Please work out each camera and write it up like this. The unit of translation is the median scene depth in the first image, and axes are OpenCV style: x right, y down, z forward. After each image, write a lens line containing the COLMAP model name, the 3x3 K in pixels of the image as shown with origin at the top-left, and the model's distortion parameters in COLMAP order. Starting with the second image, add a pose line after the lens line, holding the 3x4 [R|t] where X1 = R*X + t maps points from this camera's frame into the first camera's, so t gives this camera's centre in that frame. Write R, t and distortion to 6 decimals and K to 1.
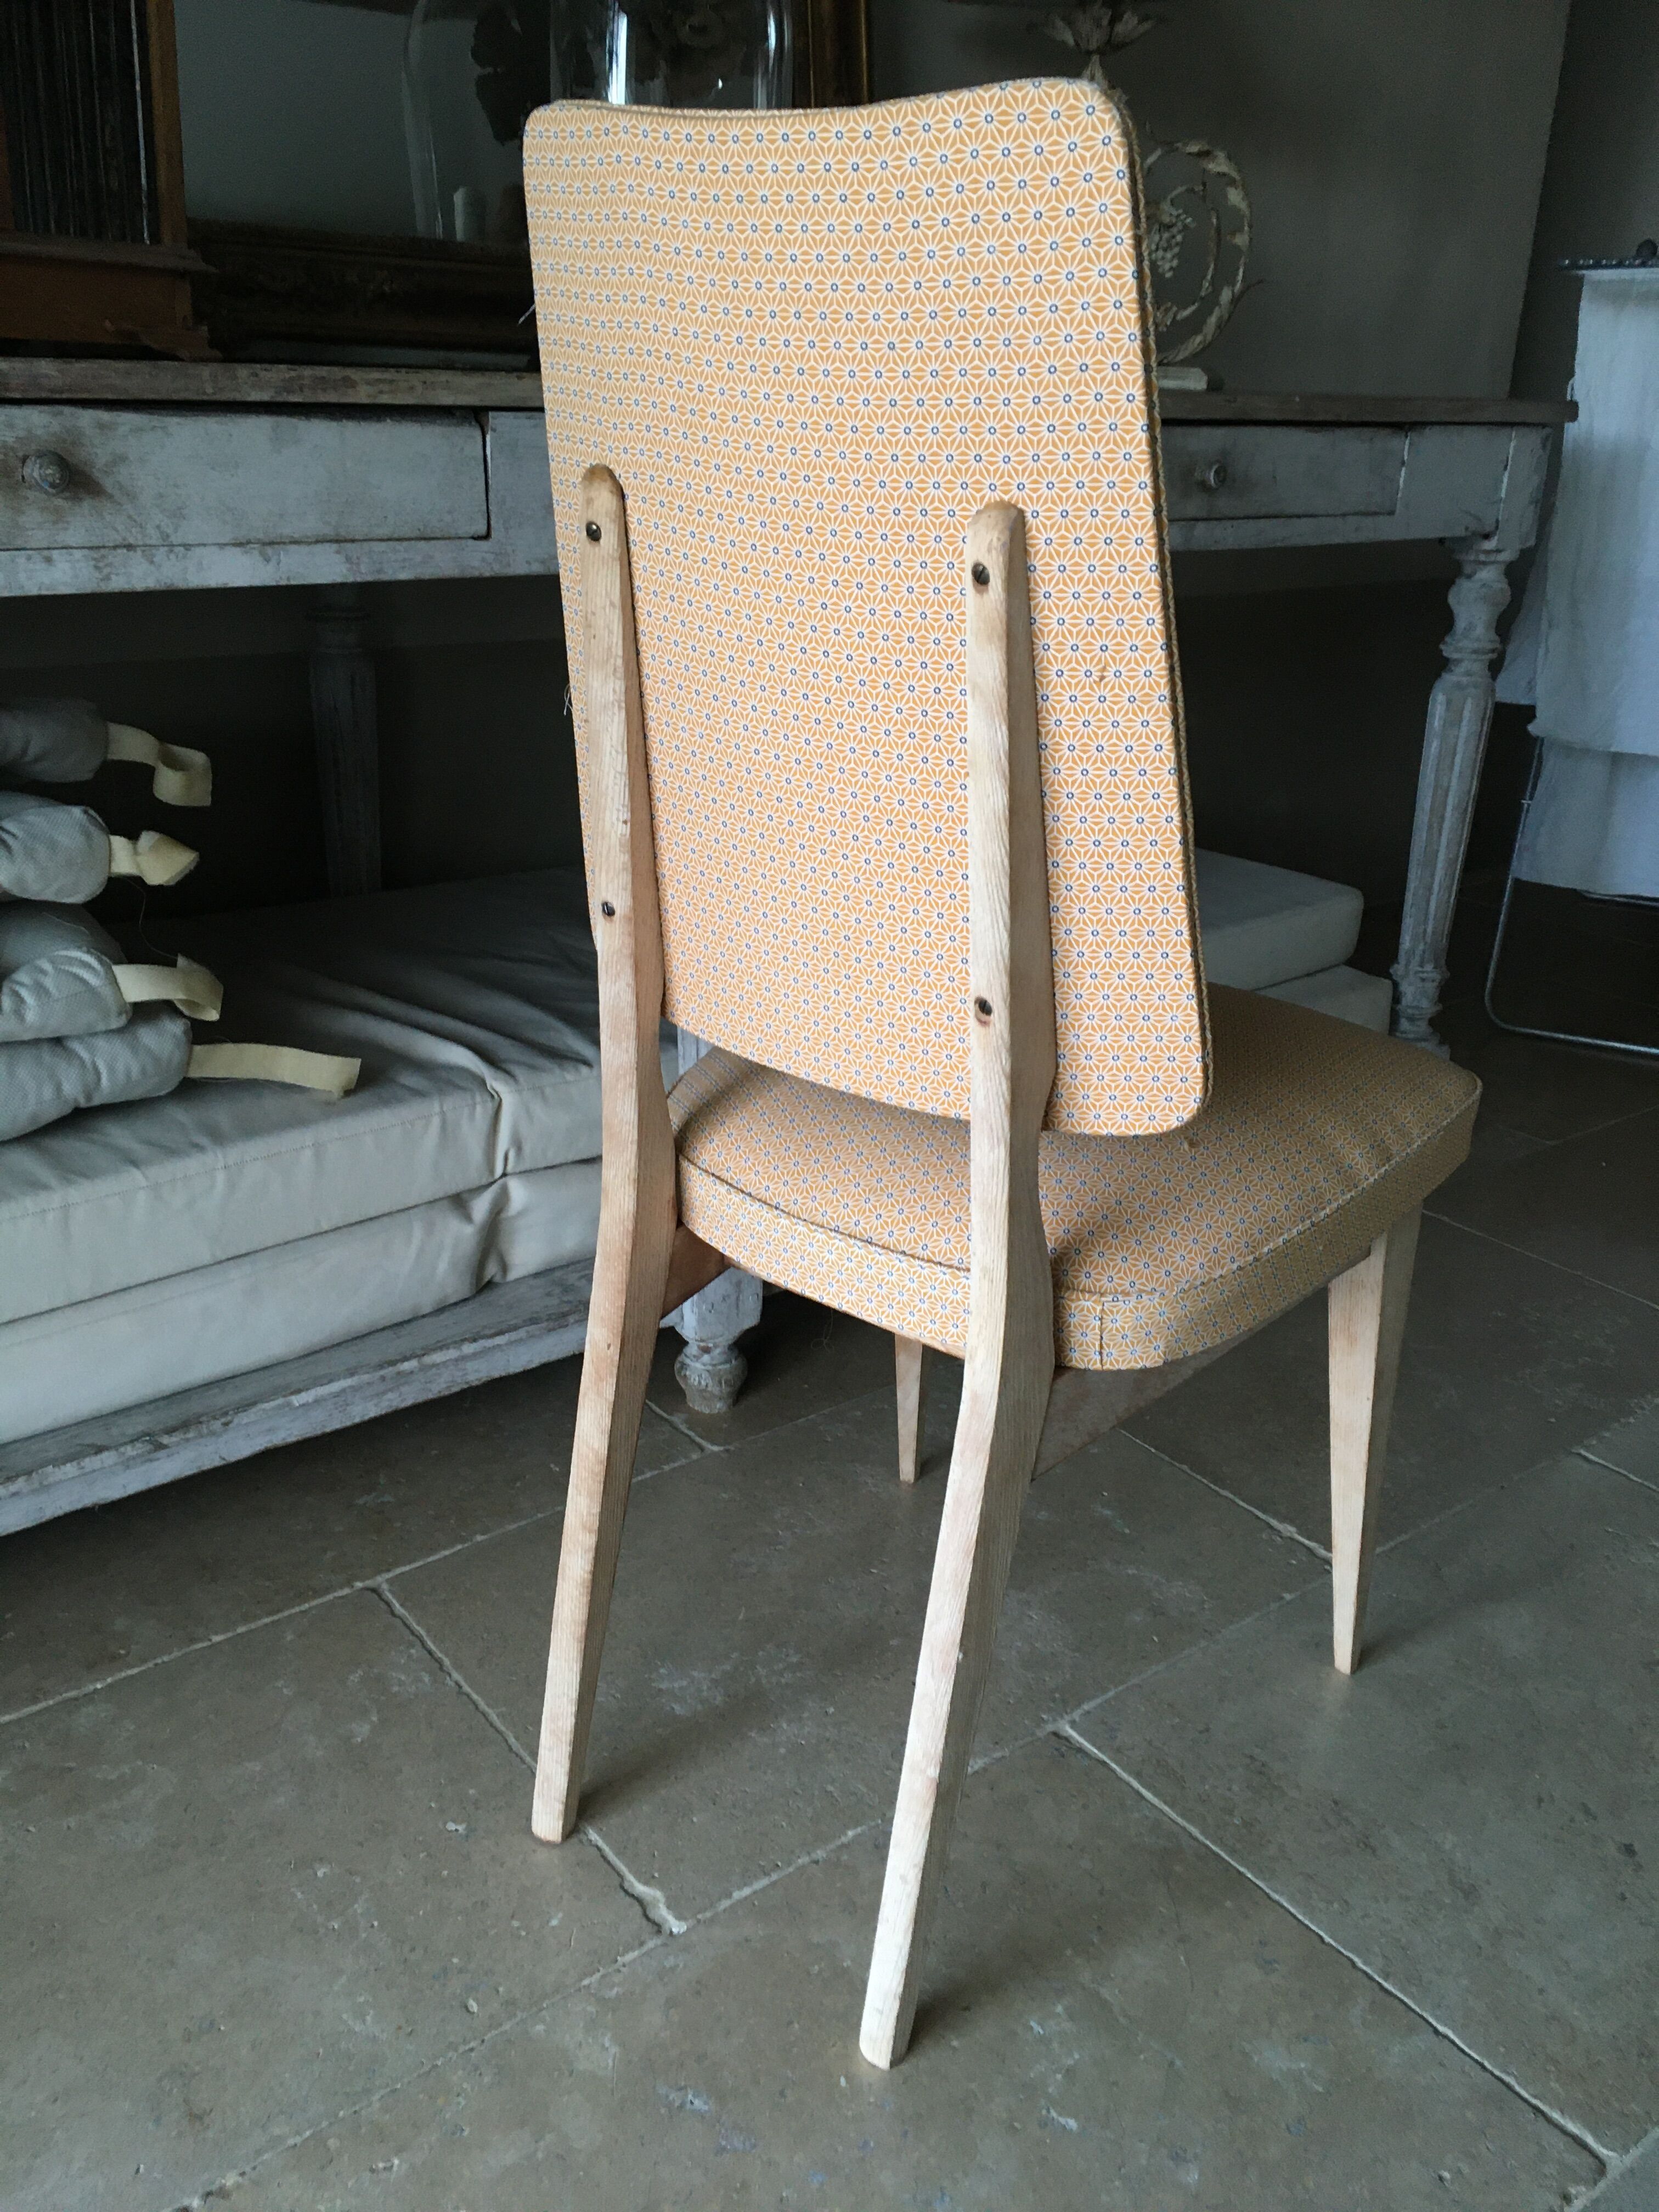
lens RADIAL K [[1833.3, 0, 819.5], [0, 1833.3, 1074.6], [0, 0, 1]] dist [0.083391, -0.105884]
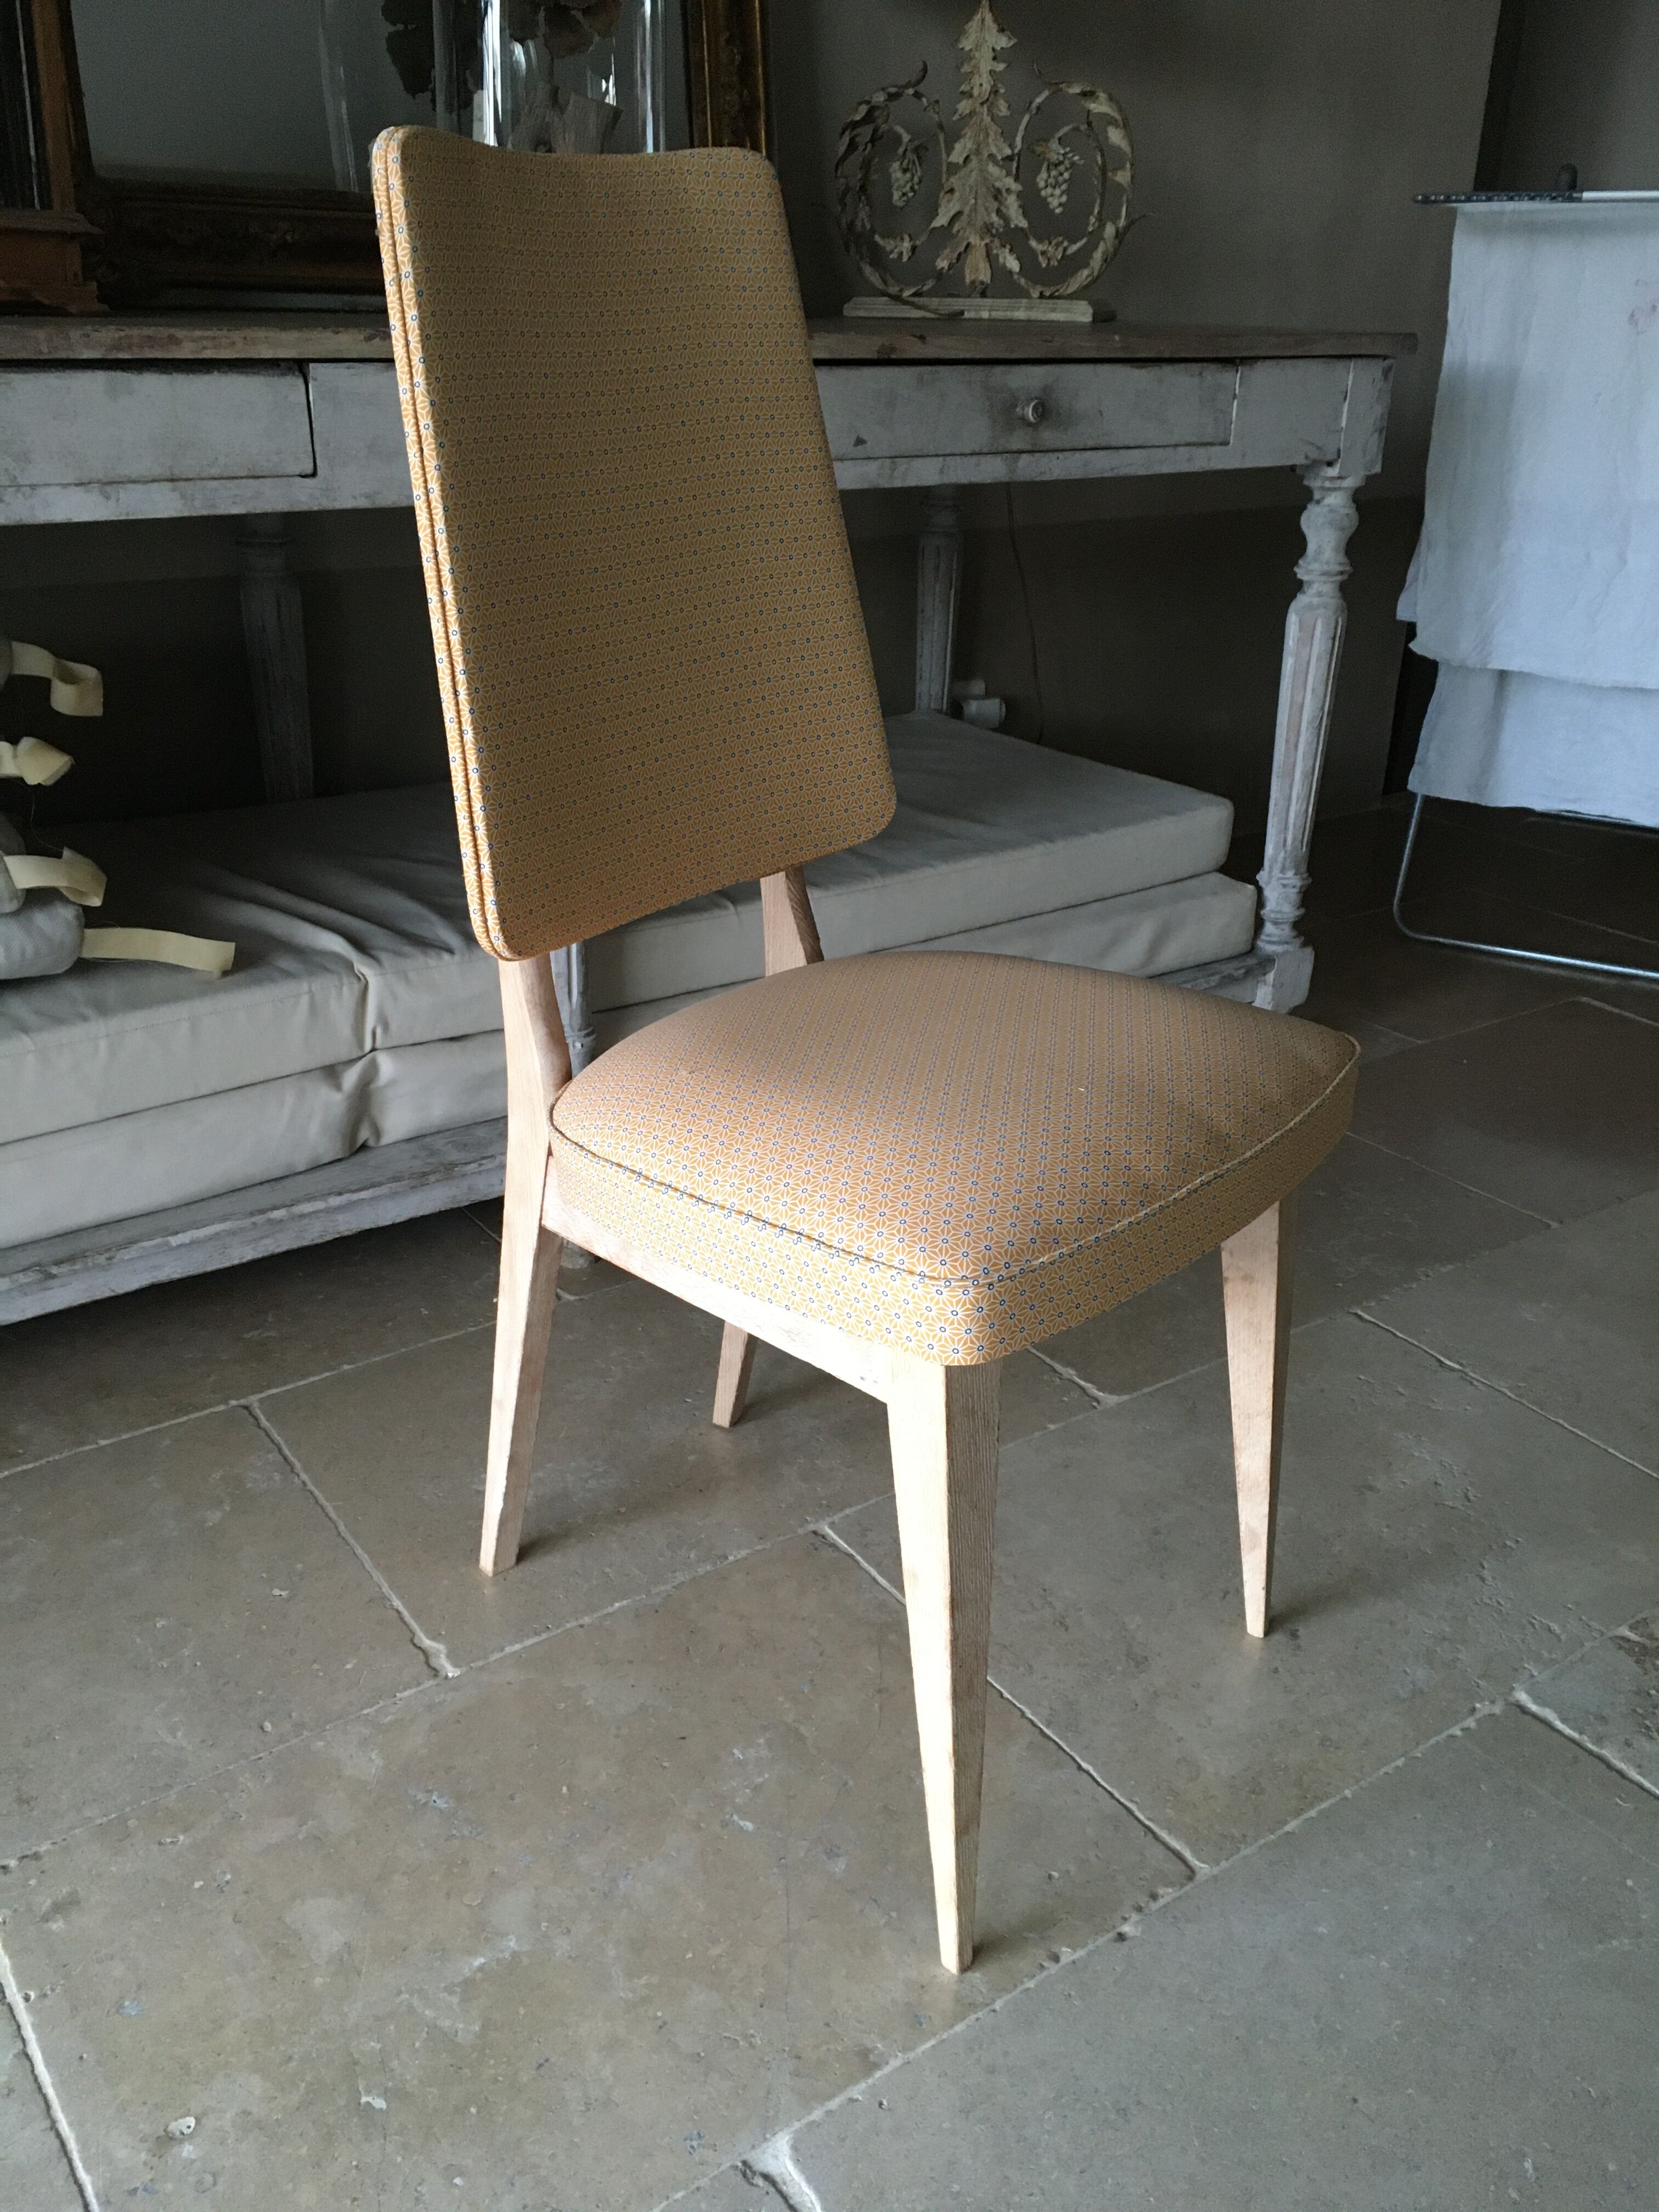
lens RADIAL K [[1833.3, 0, 819.5], [0, 1833.3, 1074.6], [0, 0, 1]] dist [0.083391, -0.105884]
pose [[0.998958, 0.009328, -0.044681, 0.166808], [-0.007450, 0.999089, 0.042017, 0.022897], [0.045032, -0.041641, 0.998117, -0.120140]]
